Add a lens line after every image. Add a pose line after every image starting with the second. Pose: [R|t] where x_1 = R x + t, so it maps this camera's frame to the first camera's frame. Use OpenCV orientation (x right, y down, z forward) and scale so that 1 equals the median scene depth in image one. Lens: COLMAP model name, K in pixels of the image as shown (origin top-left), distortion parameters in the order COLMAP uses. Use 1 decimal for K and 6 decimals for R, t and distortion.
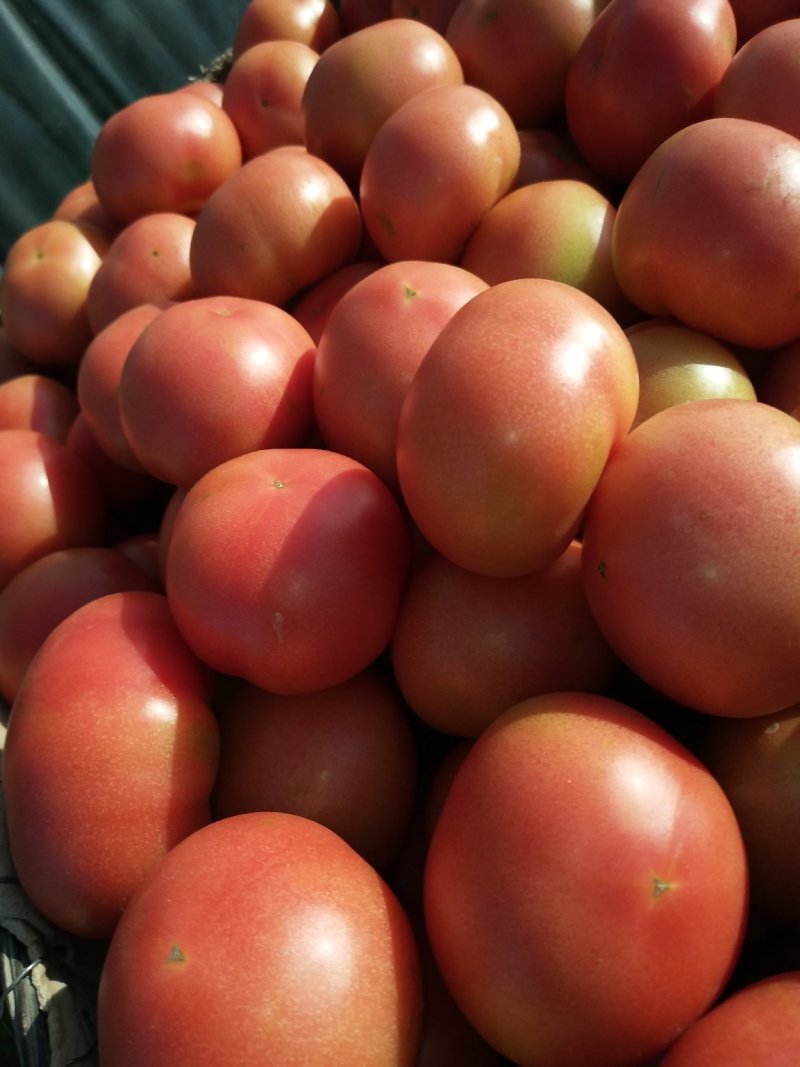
lens RADIAL K [[428.9, 0, 402.6], [0, 428.9, 515.3], [0, 0, 1]] dist [0.071586, -0.027745]
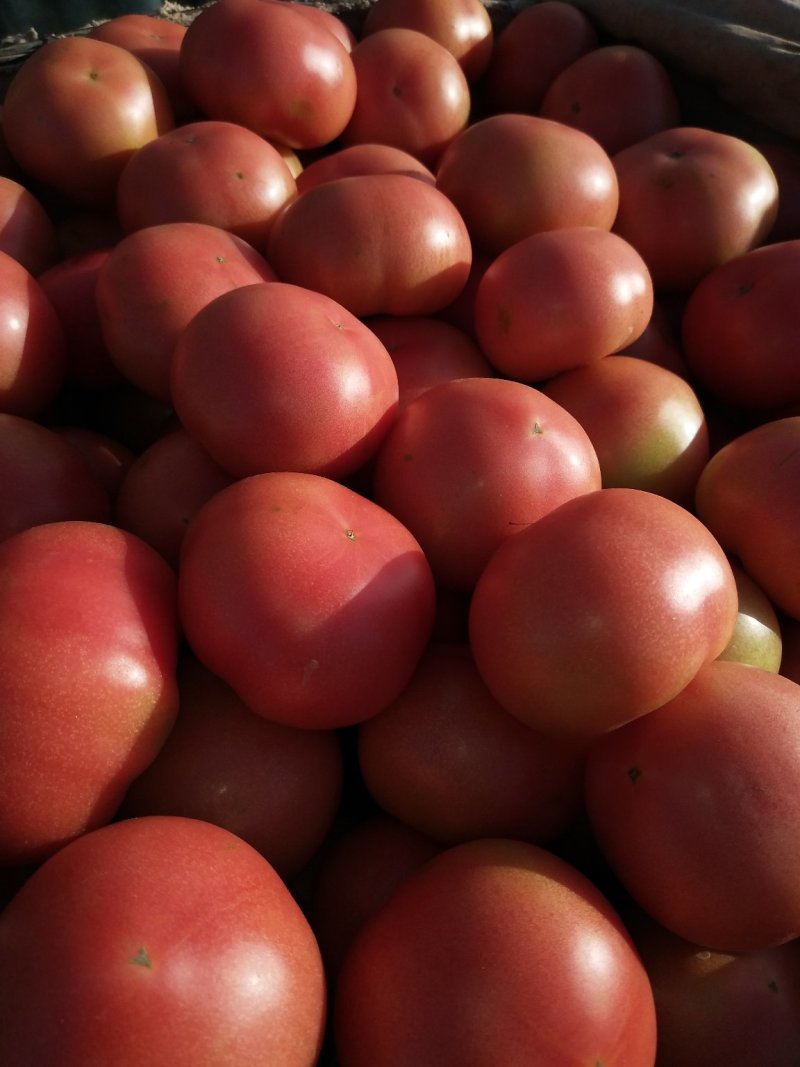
lens RADIAL K [[427.7, 0, 367.3], [0, 427.7, 531.2], [0, 0, 1]] dist [0.066348, -0.026214]
pose [[0.892425, 0.436104, 0.115718, -0.519308], [-0.438085, 0.898888, -0.009083, -0.119976], [-0.107979, -0.042588, 0.993241, -0.041184]]
